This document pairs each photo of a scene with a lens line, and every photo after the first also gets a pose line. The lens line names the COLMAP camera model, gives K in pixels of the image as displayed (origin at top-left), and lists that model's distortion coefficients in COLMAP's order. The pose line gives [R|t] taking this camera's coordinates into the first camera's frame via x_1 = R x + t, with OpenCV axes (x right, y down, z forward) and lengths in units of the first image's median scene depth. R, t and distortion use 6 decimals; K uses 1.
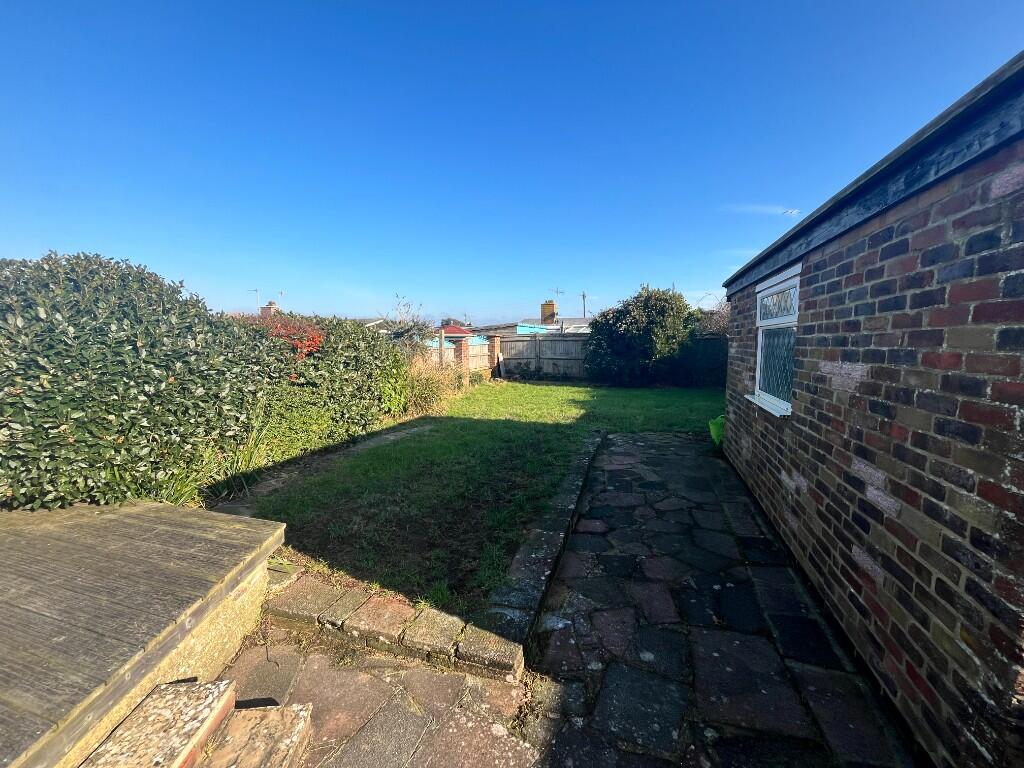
lens RADIAL K [[412.7, 0, 512.0], [0, 412.7, 384.0], [0, 0, 1]] dist [-0.002150, -0.000375]
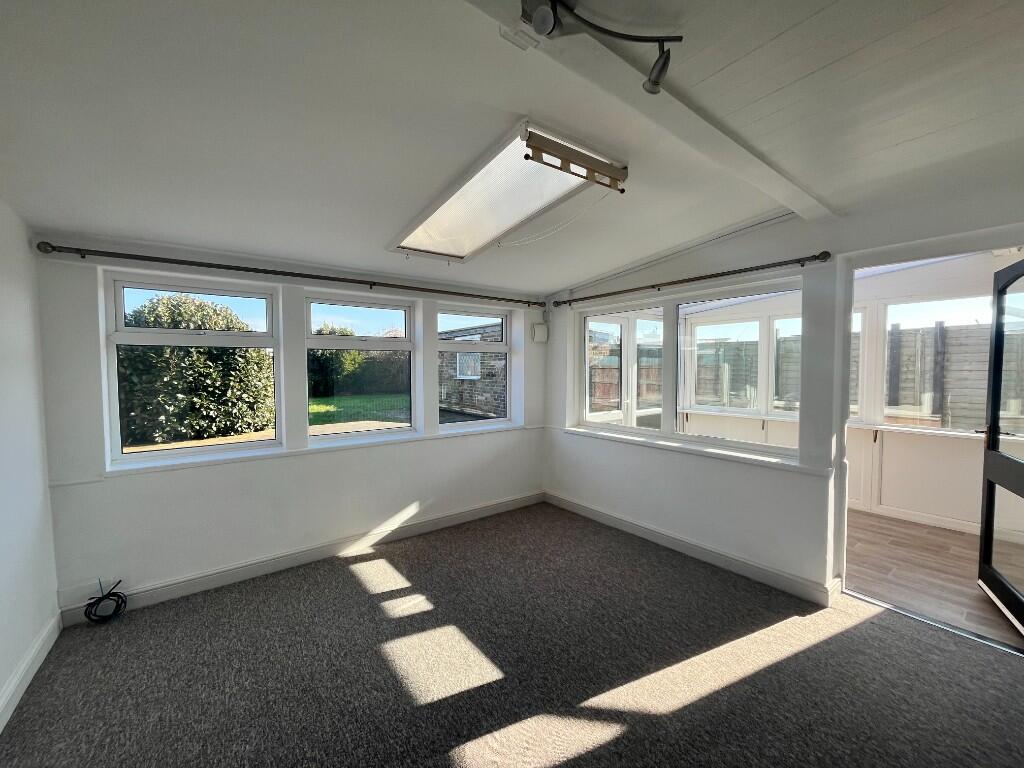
lens RADIAL K [[412.1, 0, 511.0], [0, 412.1, 384.0], [0, 0, 1]] dist [-0.001797, -0.000692]
pose [[0.566357, -0.028525, 0.823666, -1.040435], [0.086608, 0.995927, -0.025061, 0.118160], [-0.819597, 0.085529, 0.566521, -0.589078]]
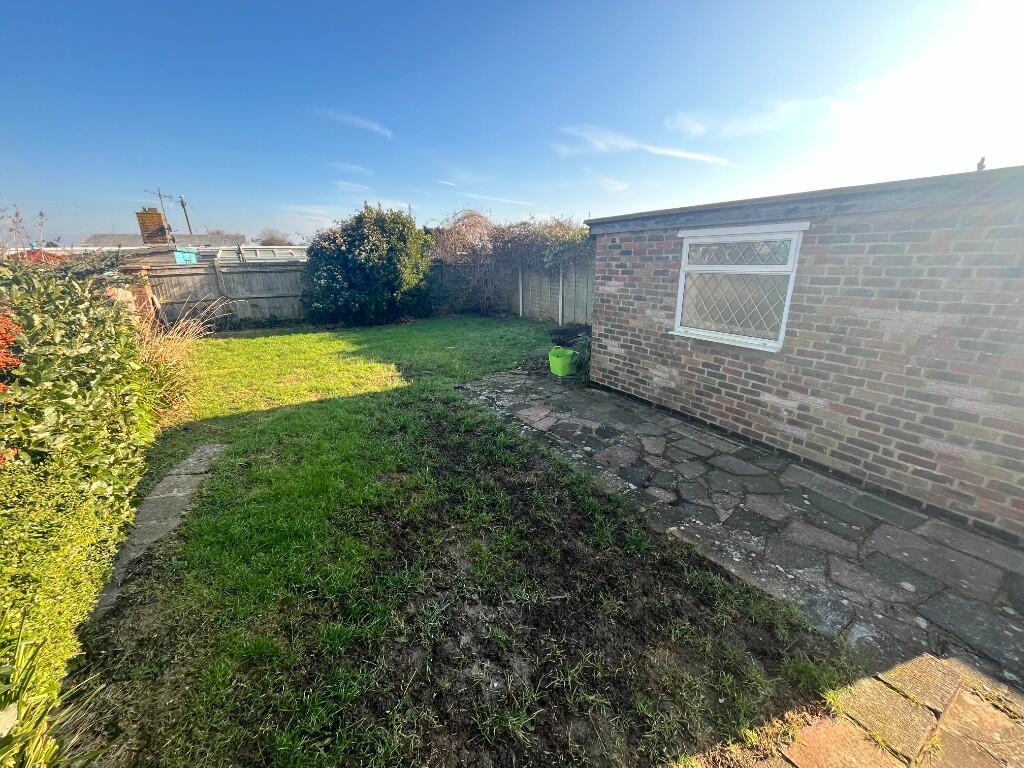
lens RADIAL K [[412.7, 0, 512.0], [0, 412.7, 384.0], [0, 0, 1]] dist [-0.002150, -0.000375]
pose [[0.656750, -0.225634, 0.719561, -0.407313], [0.088633, 0.970671, 0.223479, -0.091231], [-0.748881, -0.082993, 0.657487, 0.413148]]
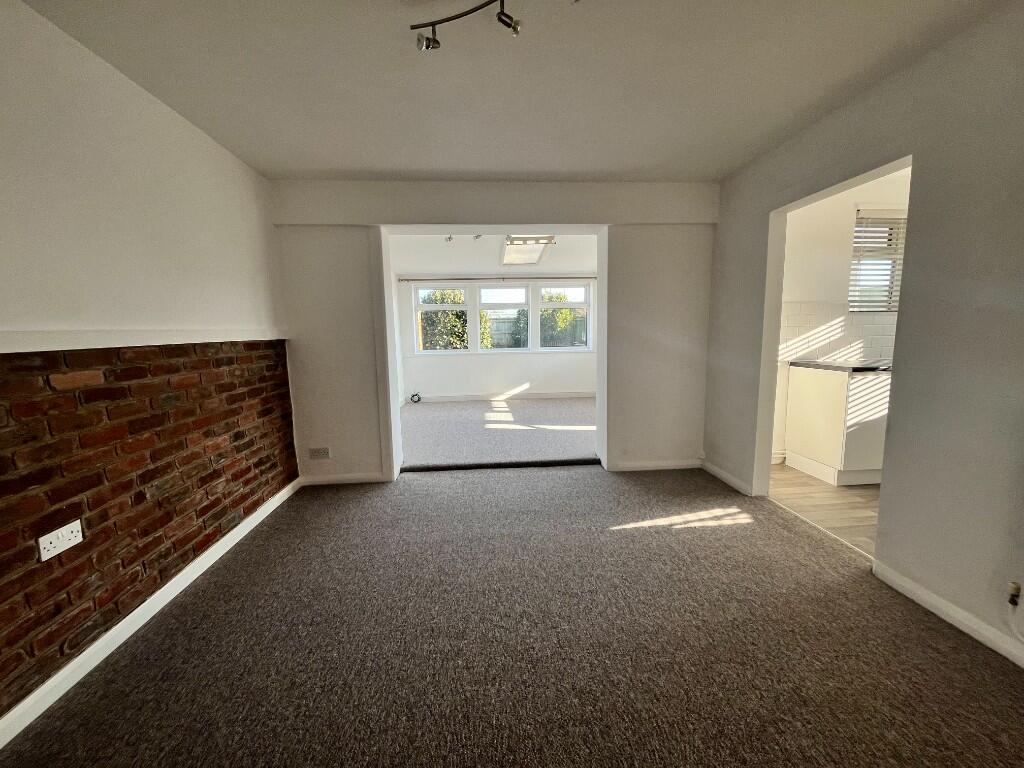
lens RADIAL K [[412.7, 0, 512.0], [0, 412.7, 384.0], [0, 0, 1]] dist [-0.002150, -0.000375]
pose [[0.920172, -0.060138, 0.386868, -1.146614], [0.052999, 0.998170, 0.029104, 0.225850], [-0.387911, -0.006276, 0.921676, -1.243315]]
